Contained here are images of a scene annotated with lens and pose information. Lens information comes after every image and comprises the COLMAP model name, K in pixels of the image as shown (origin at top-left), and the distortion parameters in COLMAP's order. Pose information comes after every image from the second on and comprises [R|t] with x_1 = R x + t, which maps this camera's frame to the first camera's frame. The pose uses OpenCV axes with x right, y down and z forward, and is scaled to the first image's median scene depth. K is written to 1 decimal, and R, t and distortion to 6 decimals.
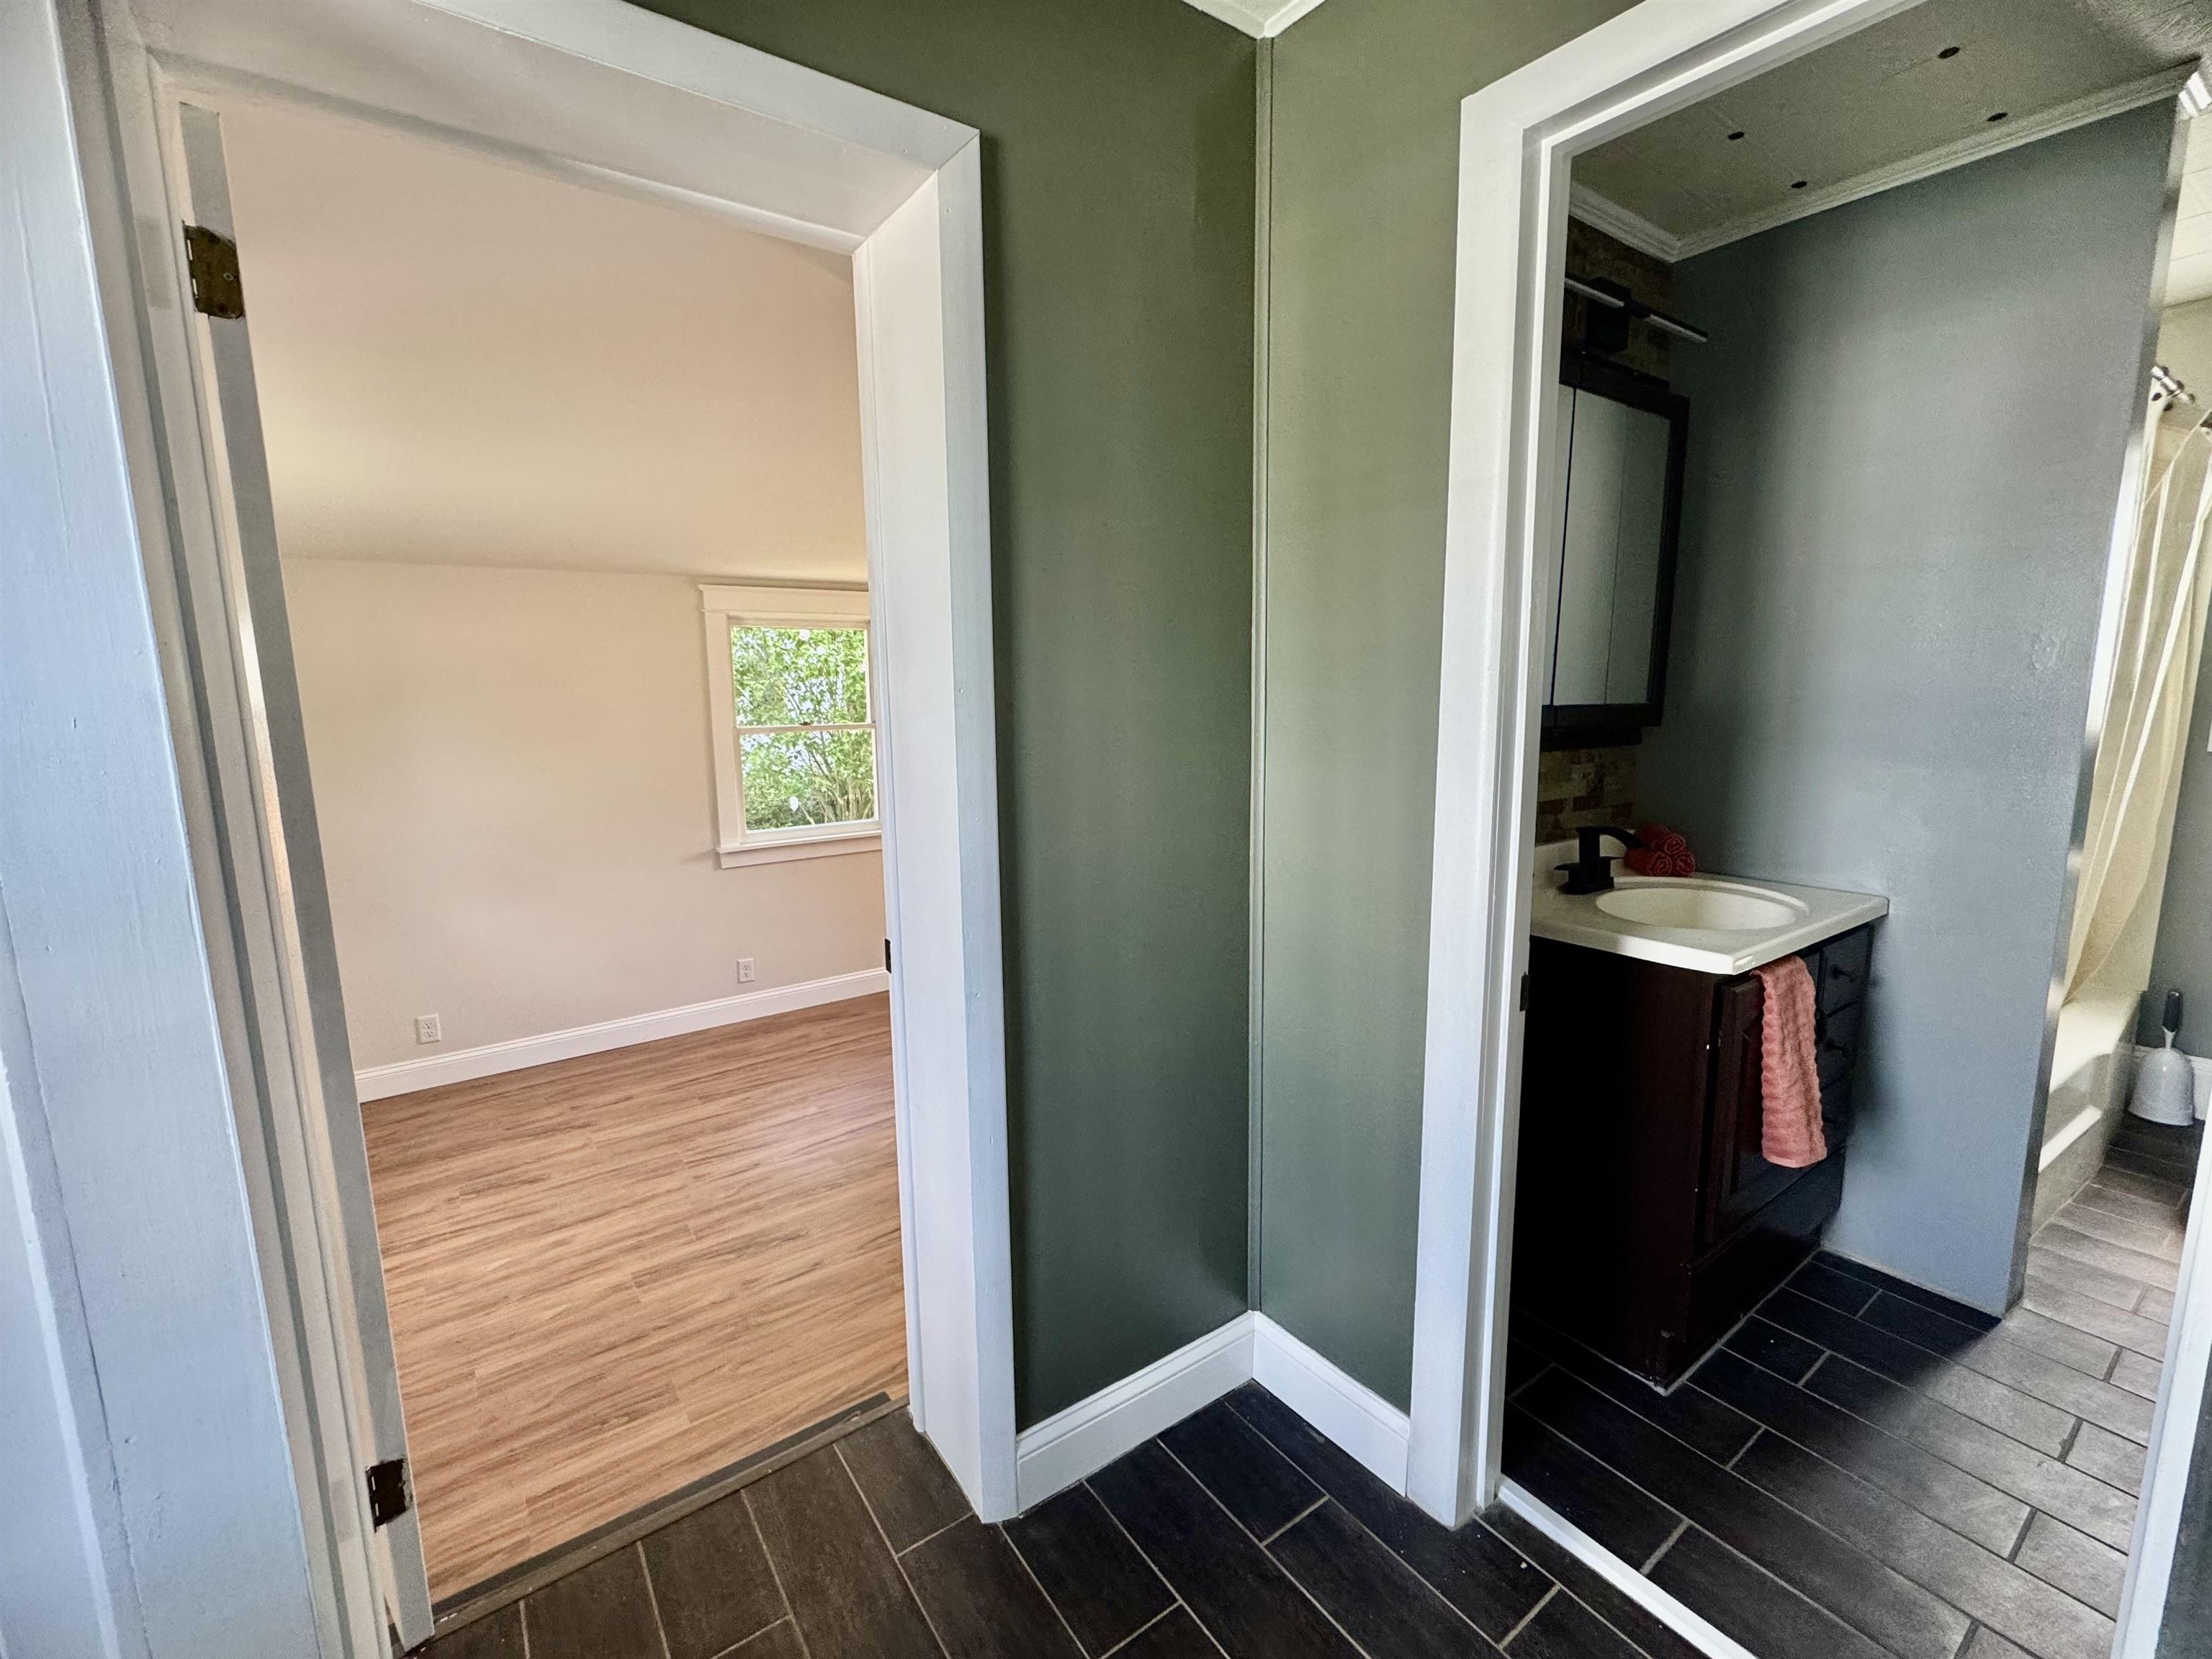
lens RADIAL K [[948.9, 0, 1106.0], [0, 948.9, 829.5], [0, 0, 1]] dist [-0.001460, -0.000125]
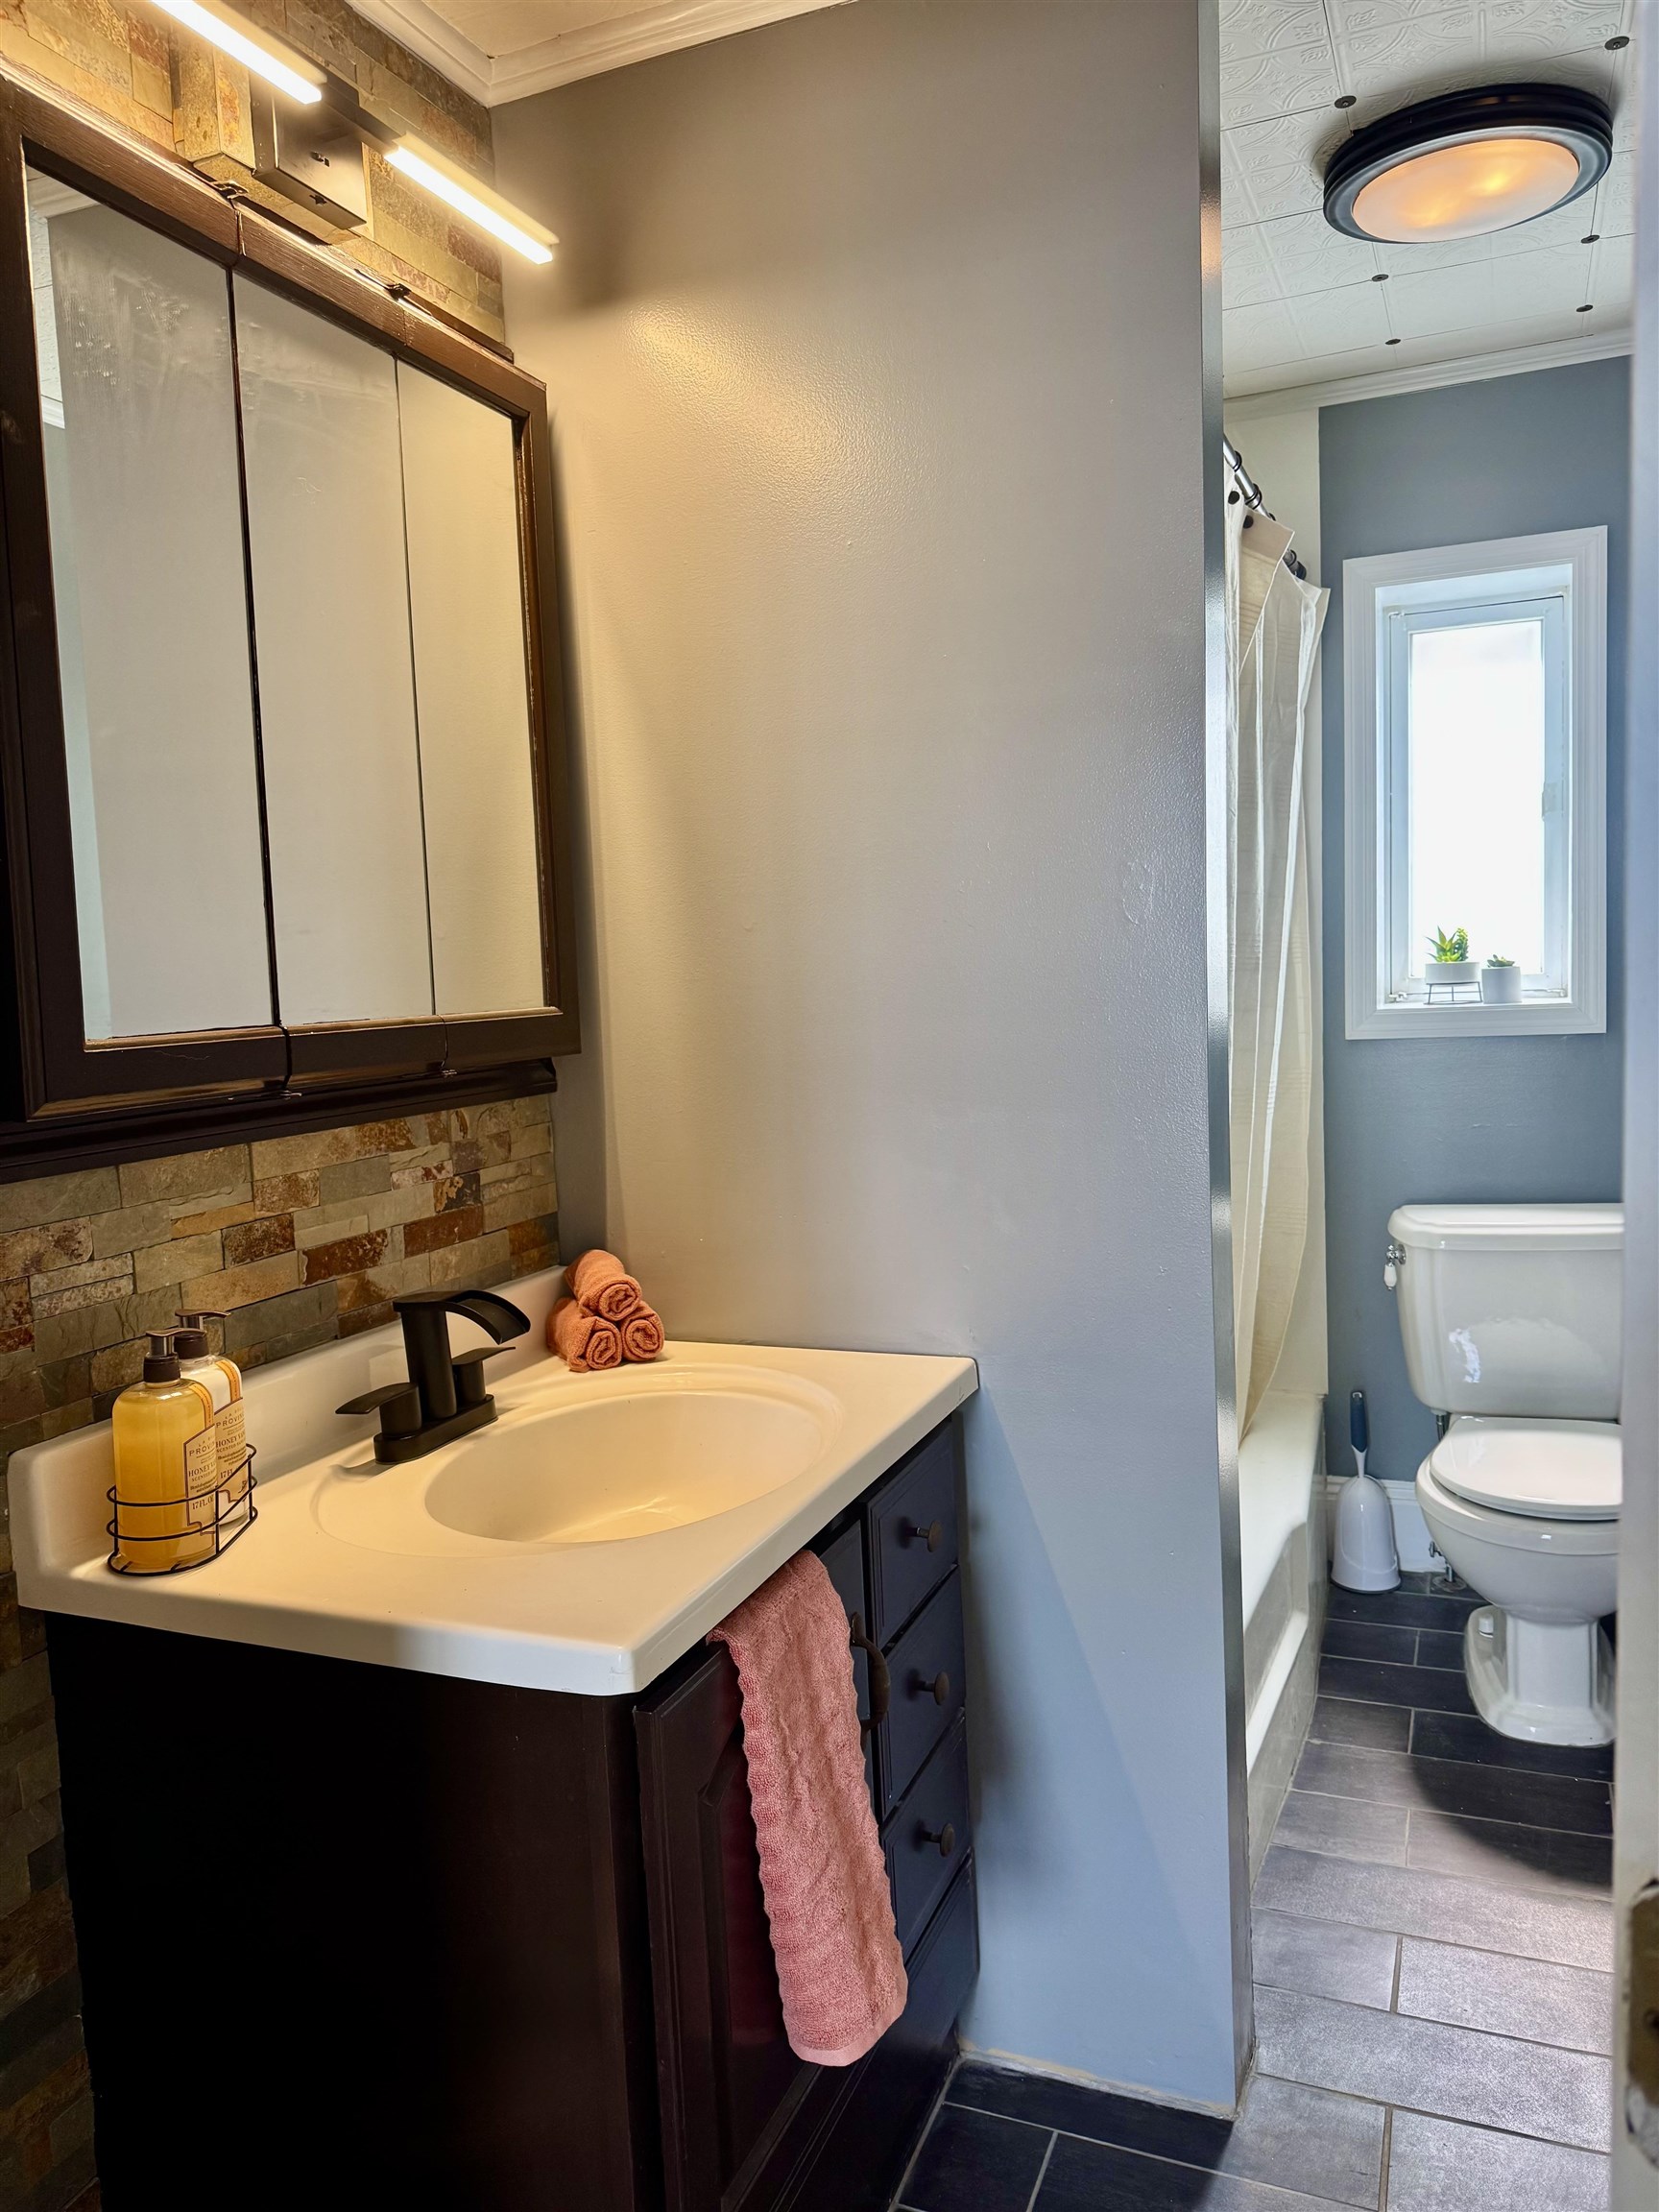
lens RADIAL K [[1543.5, 0, 829.5], [0, 1543.5, 1106.0], [0, 0, 1]] dist [0.103414, -0.124829]
pose [[0.849340, -0.078966, 0.521907, 0.295302], [0.111936, 0.993204, -0.031888, -0.045278], [-0.515841, 0.085504, 0.852406, 0.274722]]
